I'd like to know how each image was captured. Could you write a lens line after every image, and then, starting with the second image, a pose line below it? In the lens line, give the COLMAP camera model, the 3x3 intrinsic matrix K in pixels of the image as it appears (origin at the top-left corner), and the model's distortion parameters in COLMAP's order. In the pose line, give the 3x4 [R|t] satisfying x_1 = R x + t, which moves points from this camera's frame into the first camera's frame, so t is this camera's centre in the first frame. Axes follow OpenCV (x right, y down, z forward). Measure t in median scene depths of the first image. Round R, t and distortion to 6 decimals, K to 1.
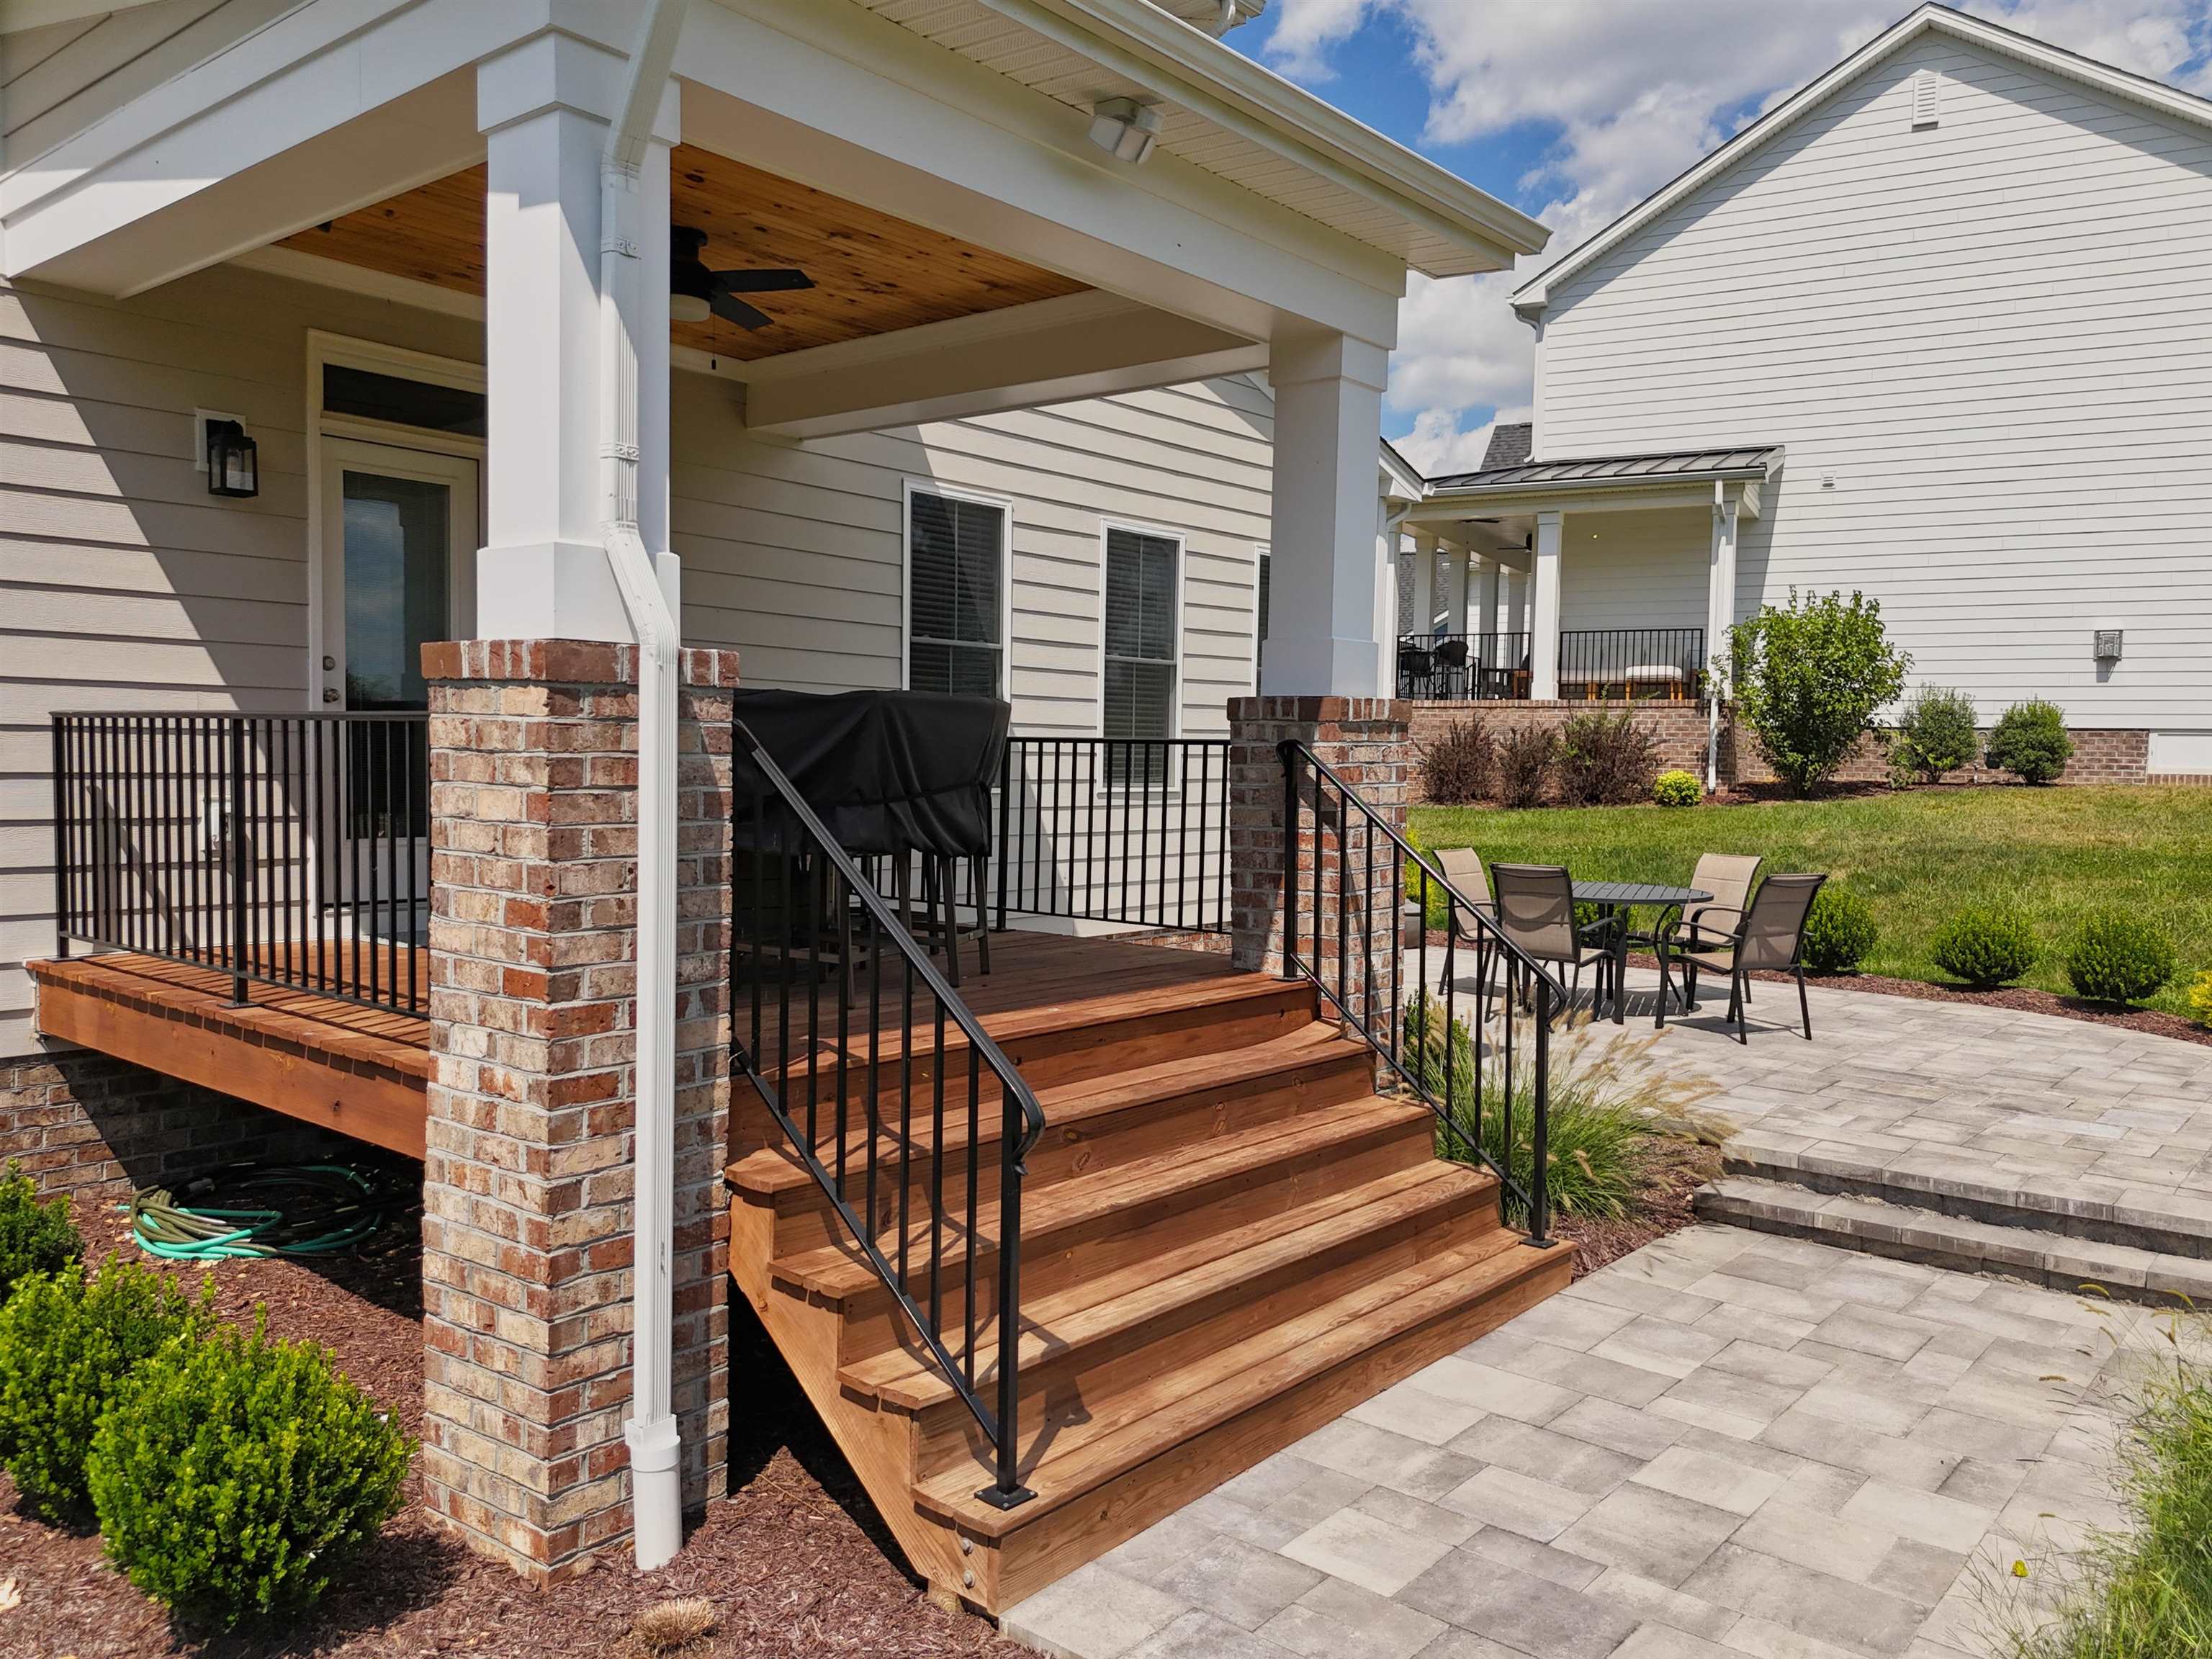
lens RADIAL K [[1657.6, 0, 1108.6], [0, 1657.6, 840.1], [0, 0, 1]] dist [0.028649, 0.000220]
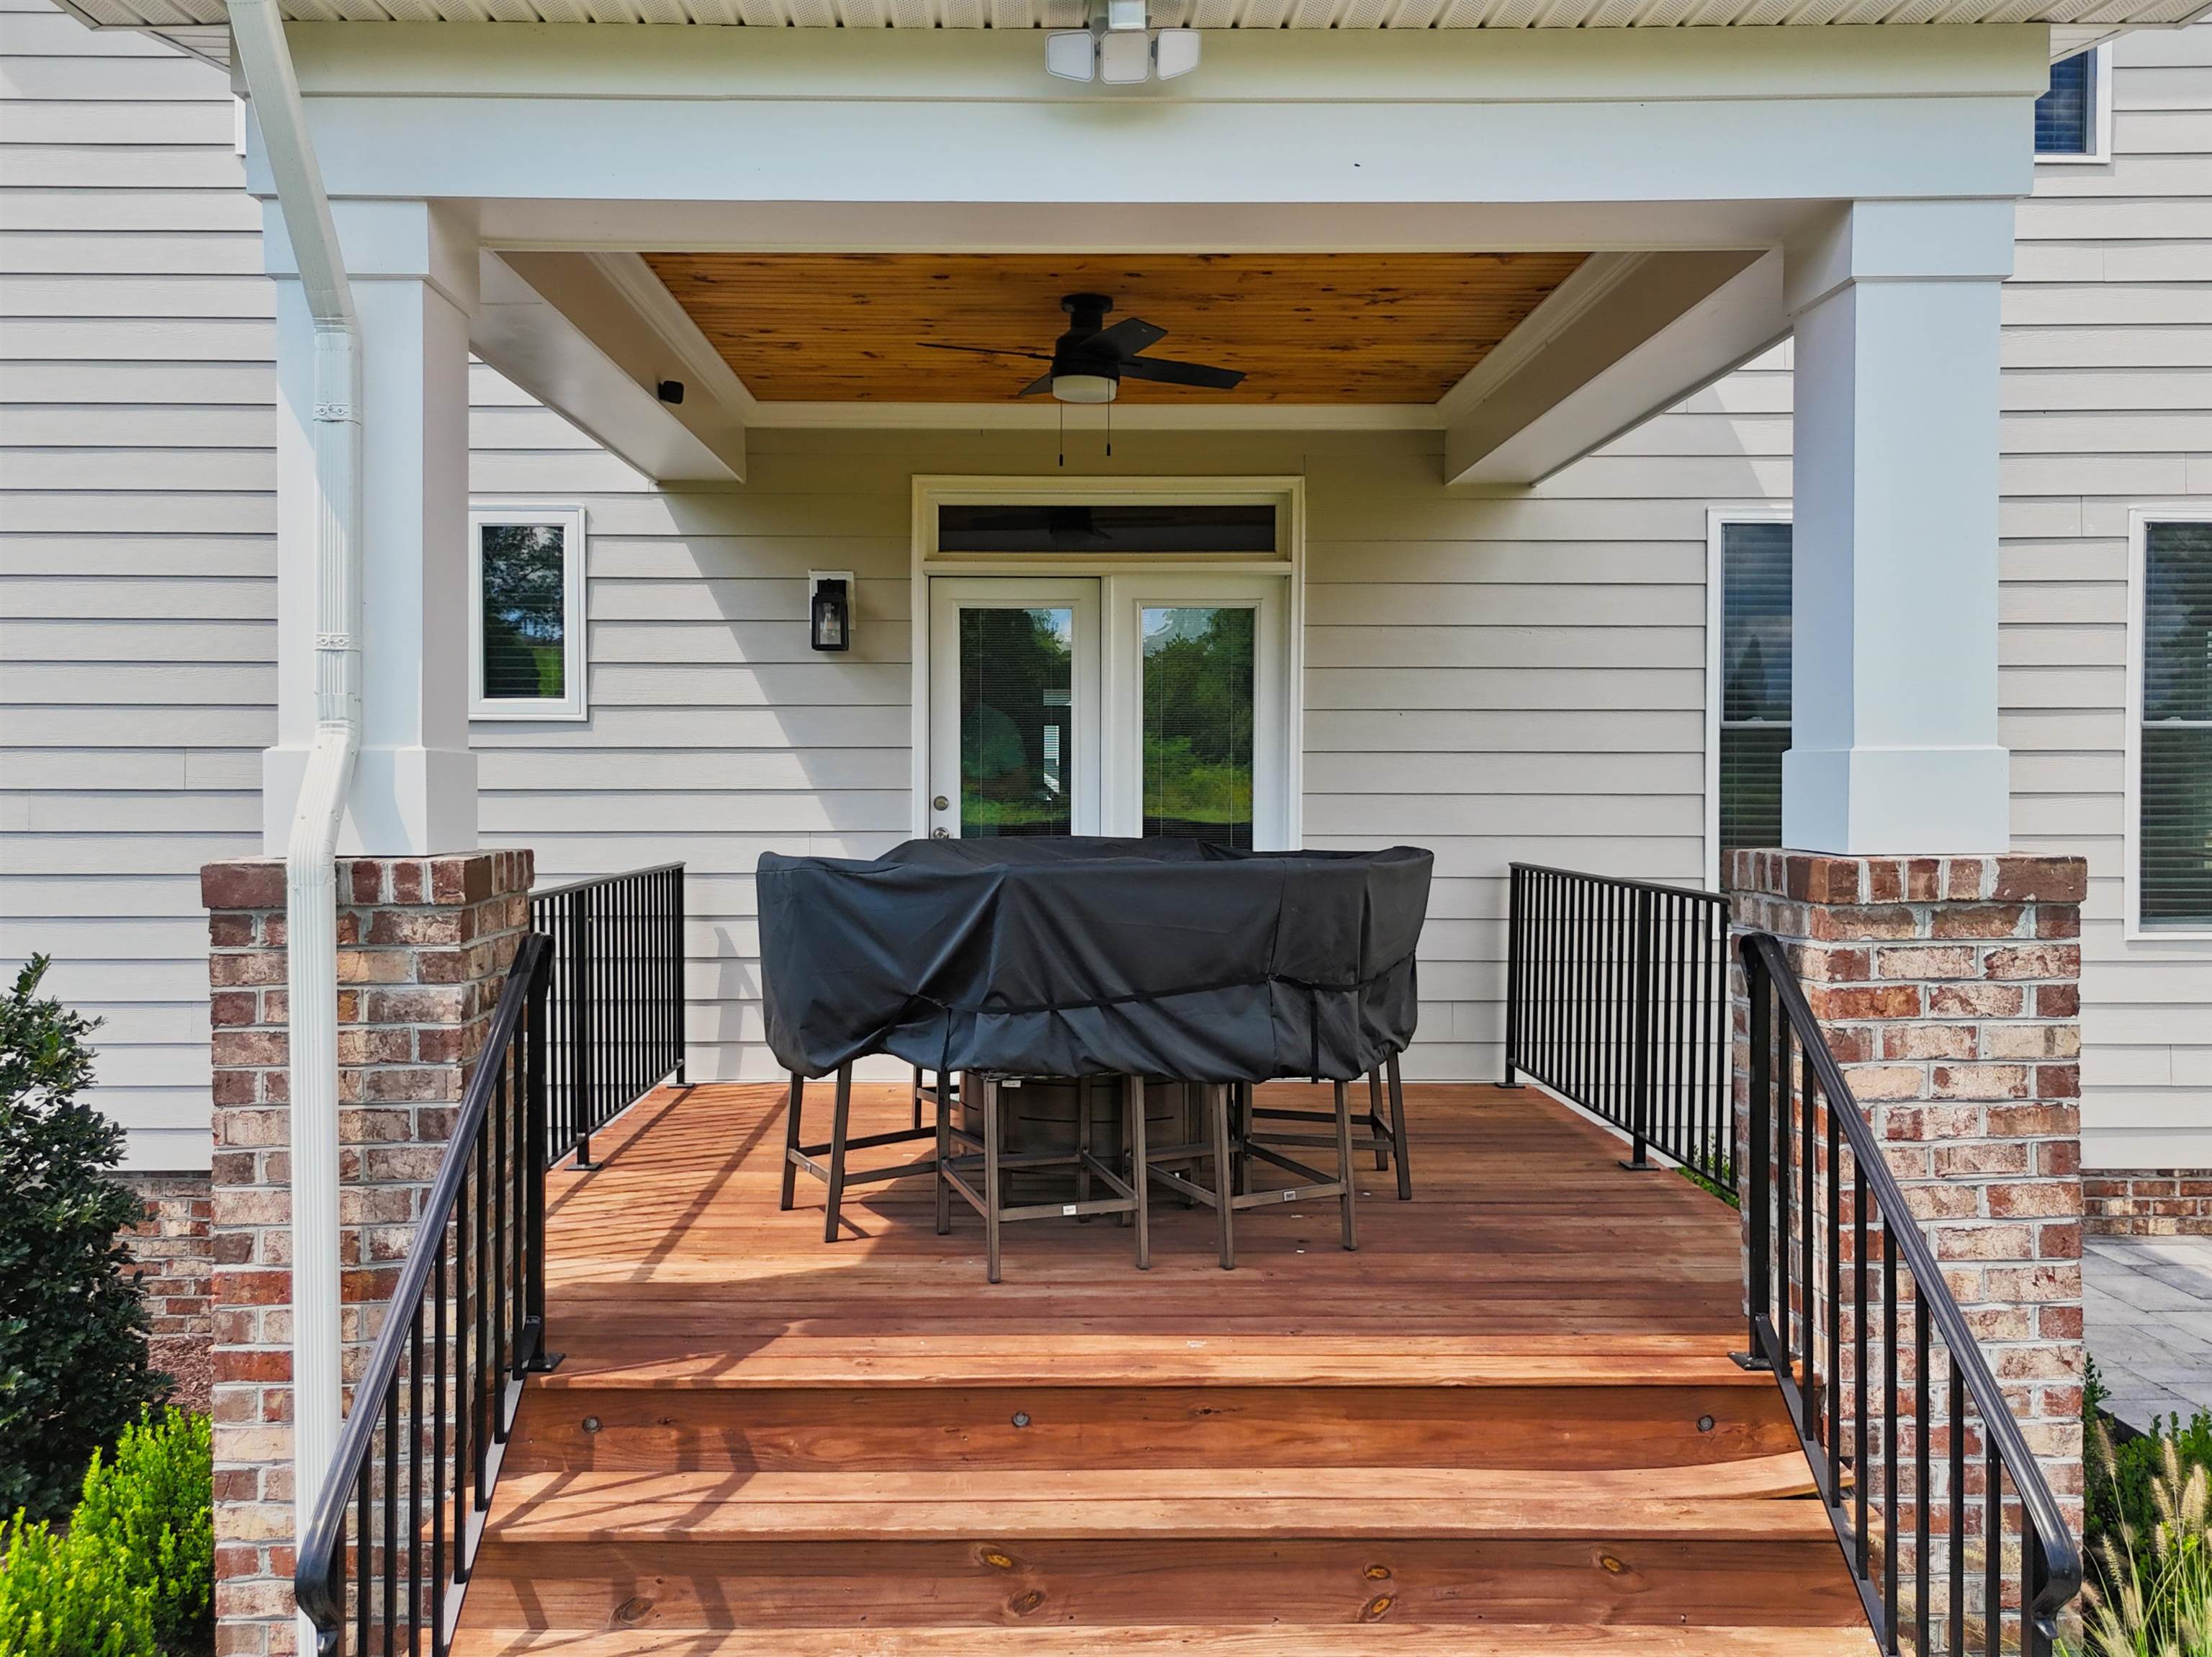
lens RADIAL K [[1726.5, 0, 1055.6], [0, 1726.5, 824.9], [0, 0, 1]] dist [0.077662, -0.095240]
pose [[0.650048, -0.002428, -0.759890, 0.386825], [-0.027291, 0.999275, -0.026538, -0.072034], [0.759403, 0.037989, 0.649510, 0.408678]]
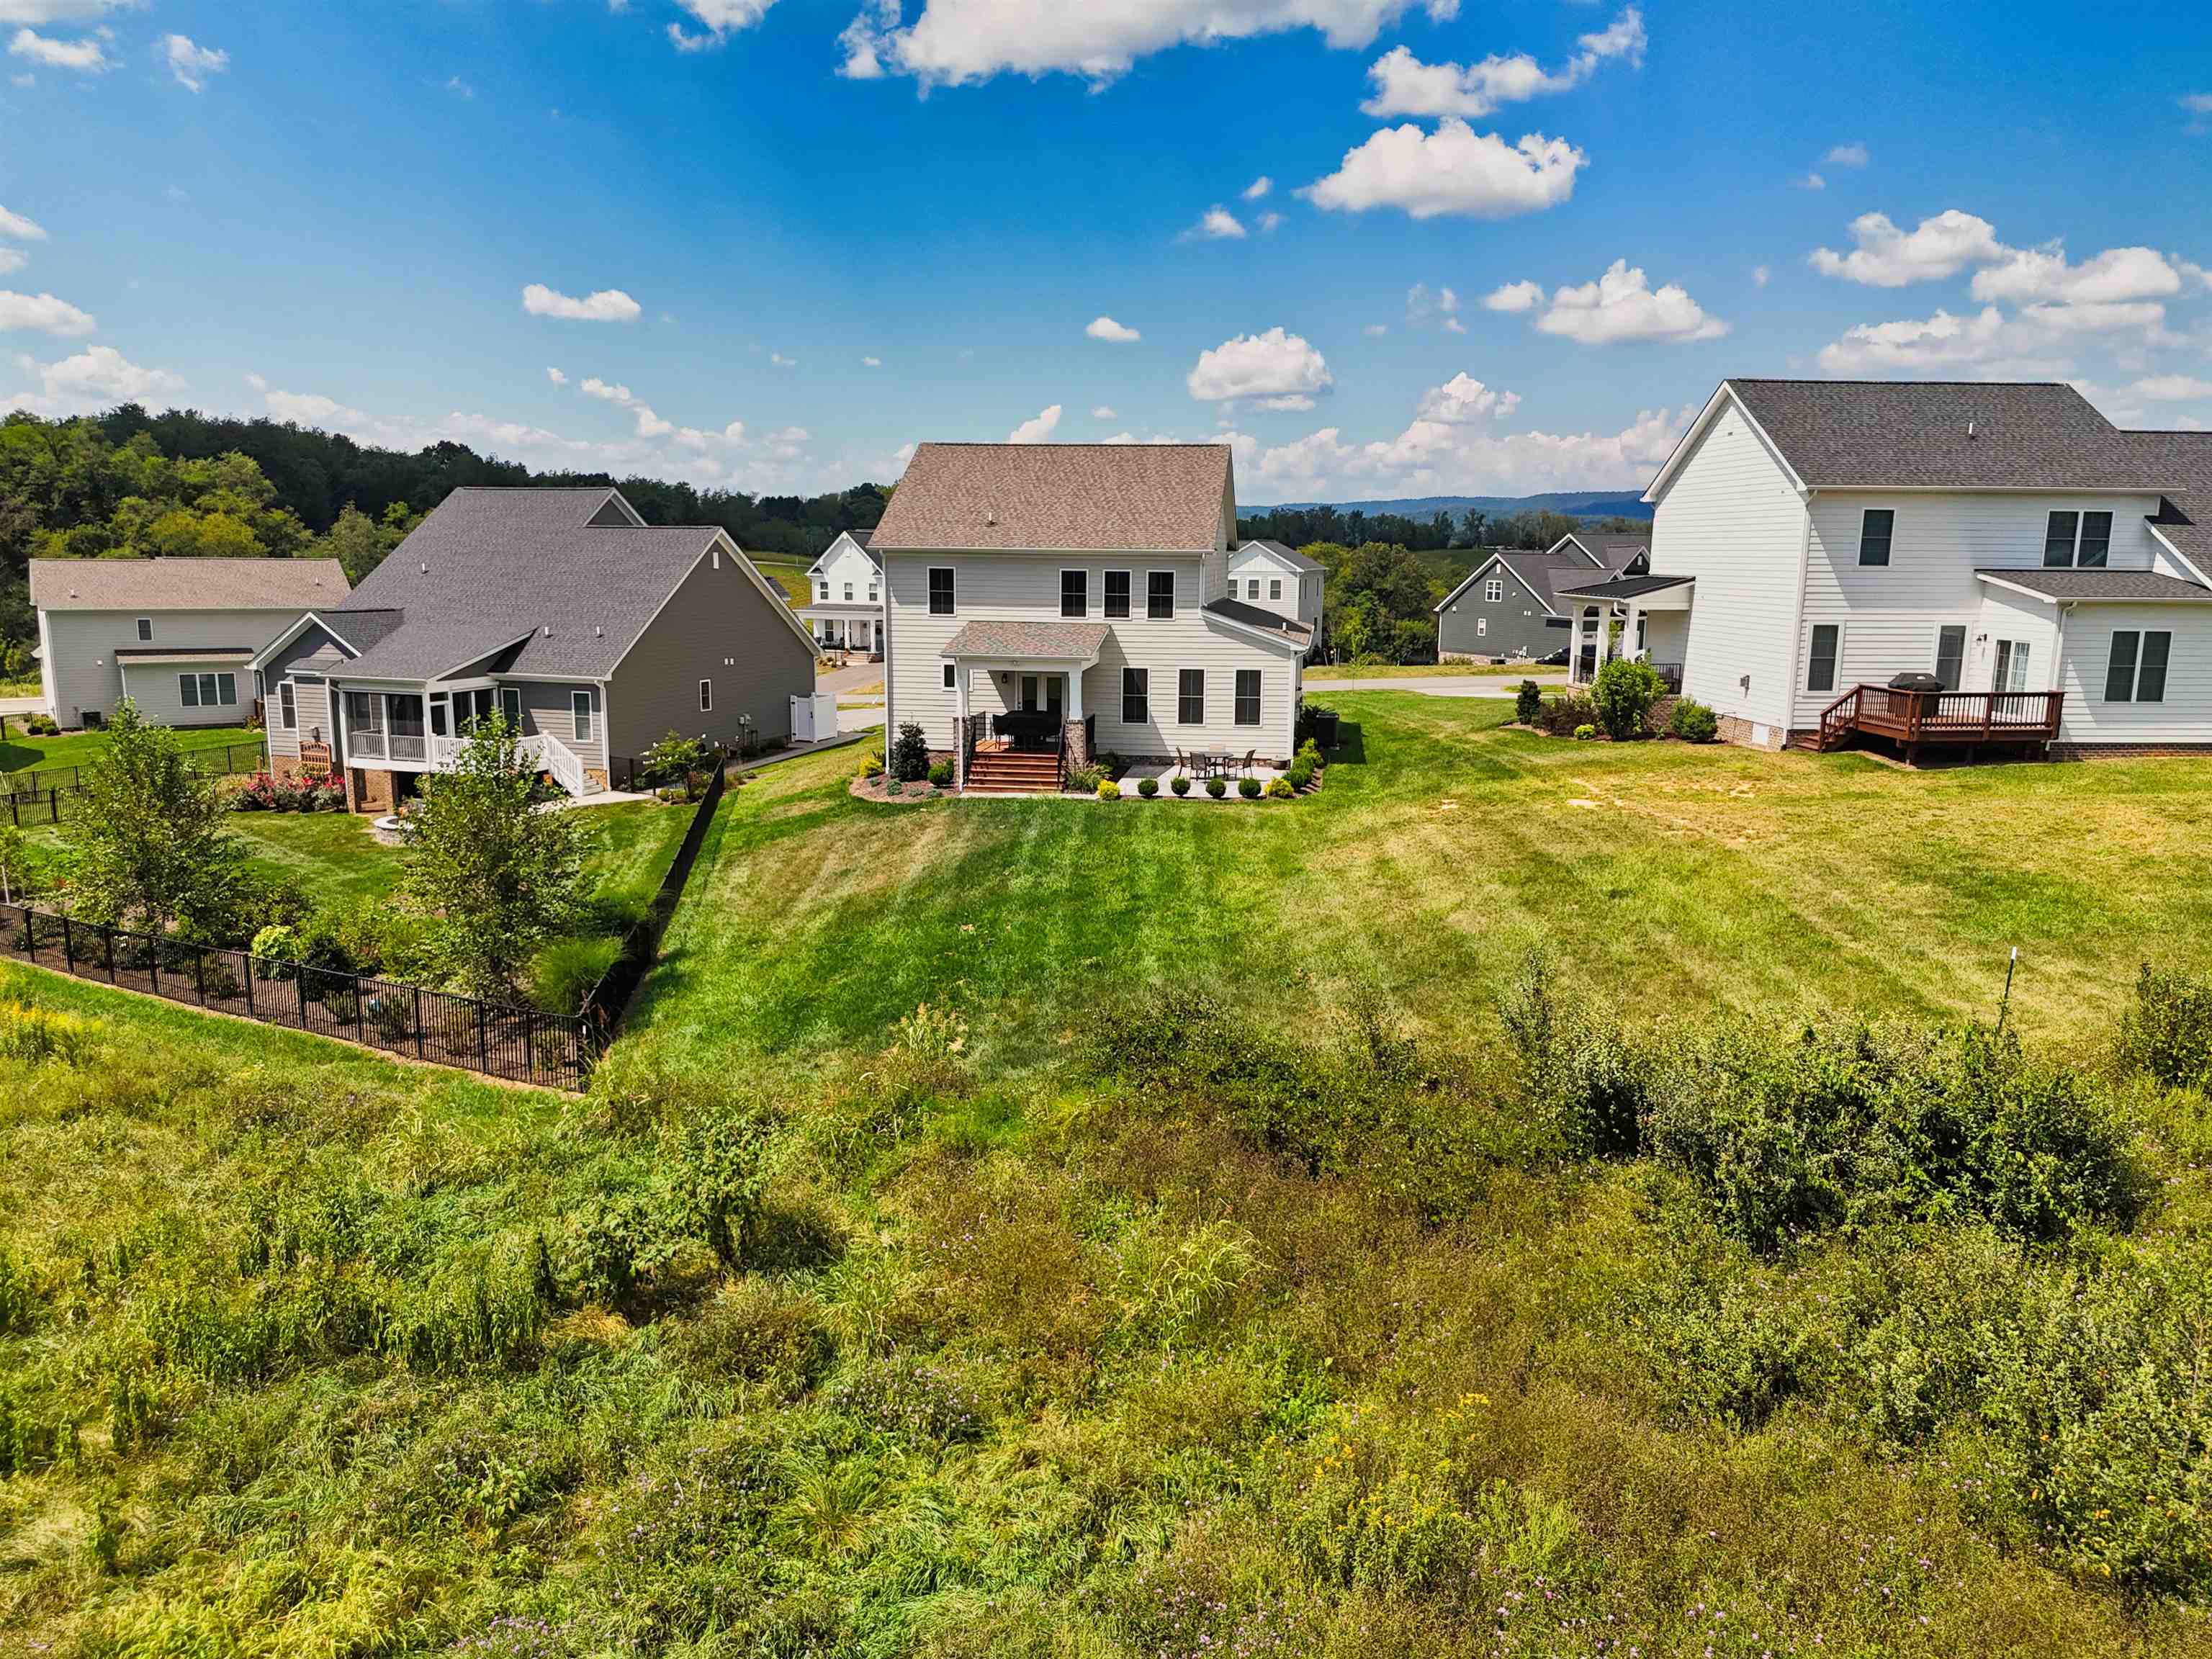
lens RADIAL K [[1649.2, 0, 1110.3], [0, 1649.2, 880.6], [0, 0, 1]] dist [0.062012, -0.058450]
pose [[0.539253, 0.153159, -0.828100, 6.267584], [-0.042254, 0.987005, 0.155034, -0.509957], [0.841083, -0.048612, 0.538717, -2.784671]]
